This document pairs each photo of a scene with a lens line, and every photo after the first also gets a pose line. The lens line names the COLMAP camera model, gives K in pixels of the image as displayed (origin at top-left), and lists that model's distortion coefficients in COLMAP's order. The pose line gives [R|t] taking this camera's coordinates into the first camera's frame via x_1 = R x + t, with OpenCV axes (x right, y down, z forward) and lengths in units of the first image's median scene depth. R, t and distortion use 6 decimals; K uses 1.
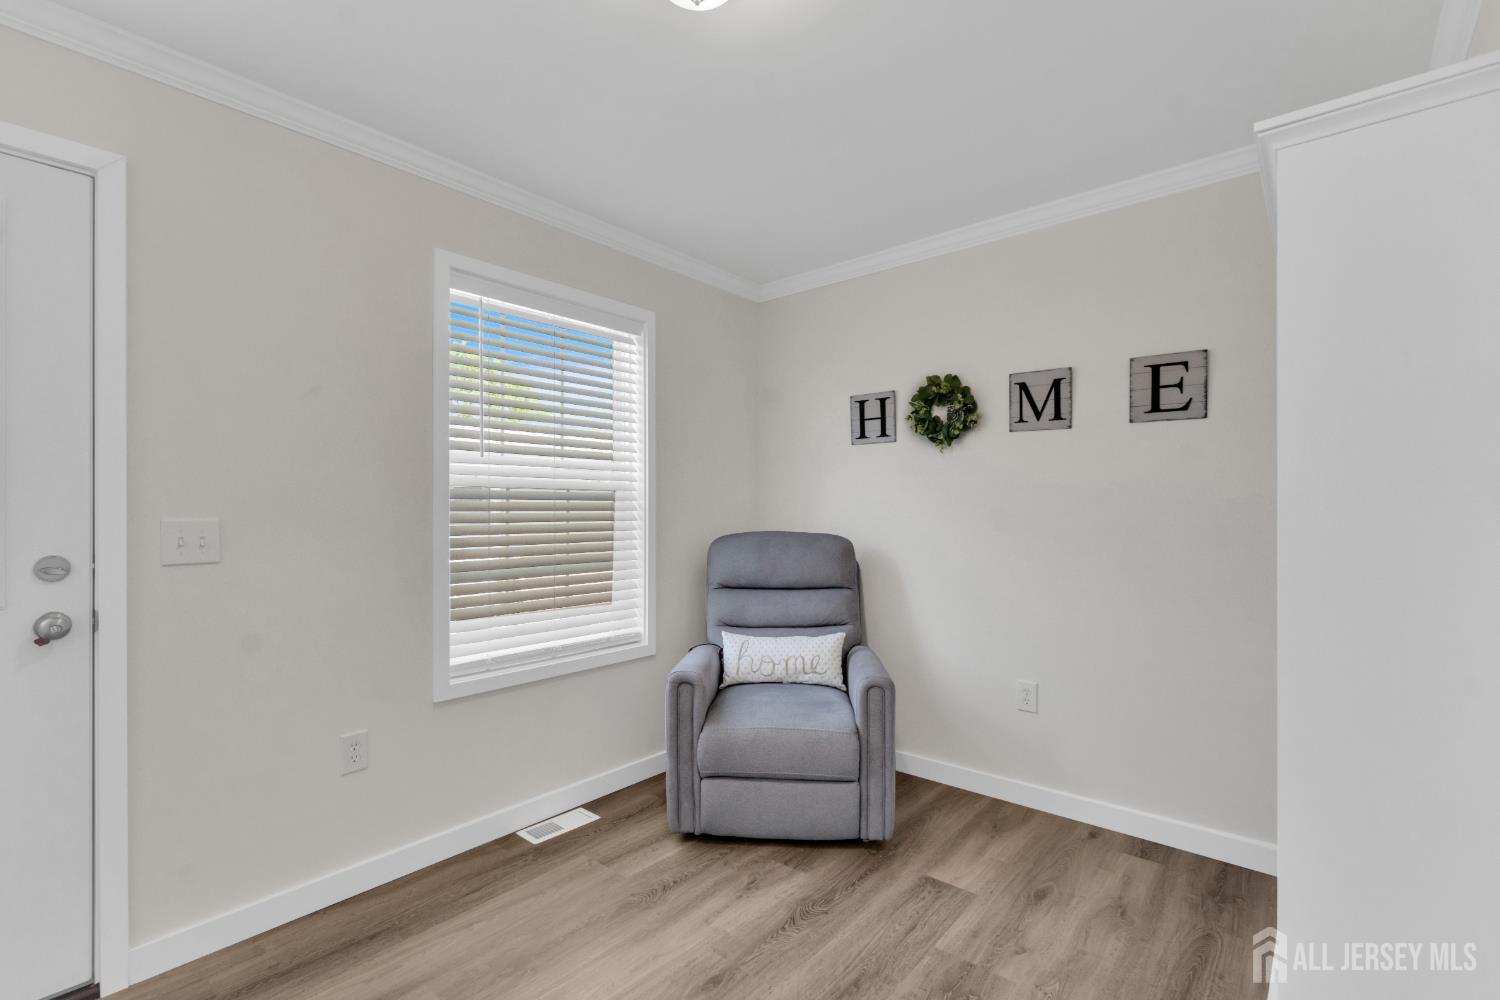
lens RADIAL K [[706.1, 0, 740.7], [0, 706.1, 504.2], [0, 0, 1]] dist [-0.003651, 0.000398]
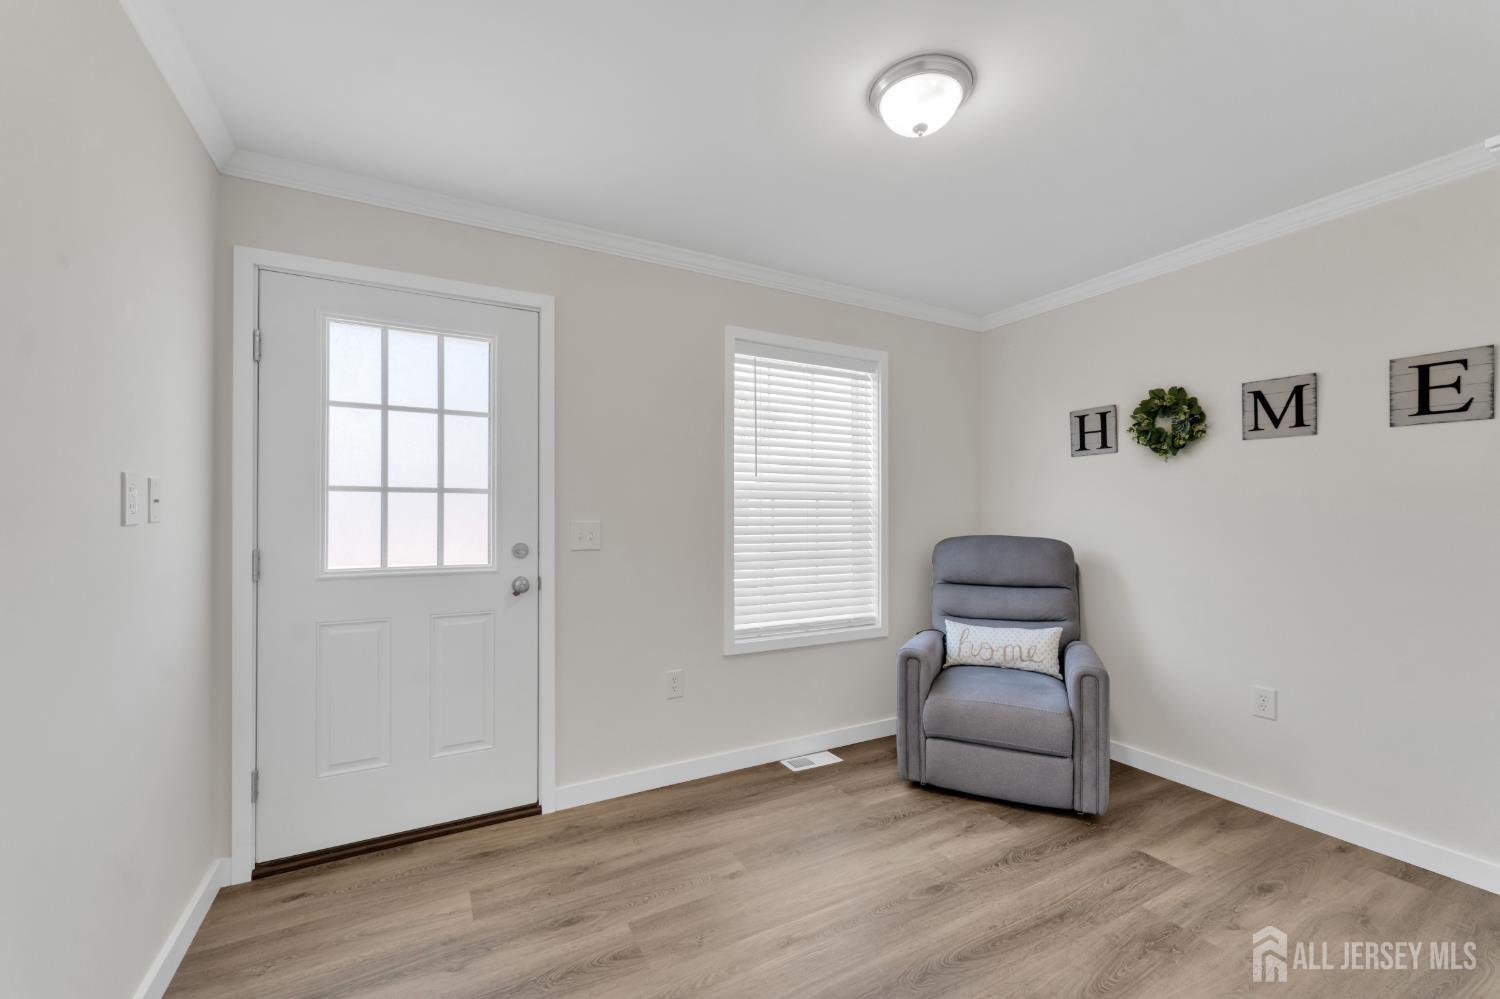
lens RADIAL K [[632.5, 0, 742.1], [0, 632.5, 507.9], [0, 0, 1]] dist [-0.003361, 0.000371]
pose [[0.941447, -0.001094, -0.337159, 0.010906], [-0.000209, 0.999993, -0.003828, -0.001752], [0.337160, 0.003674, 0.941440, -0.113413]]
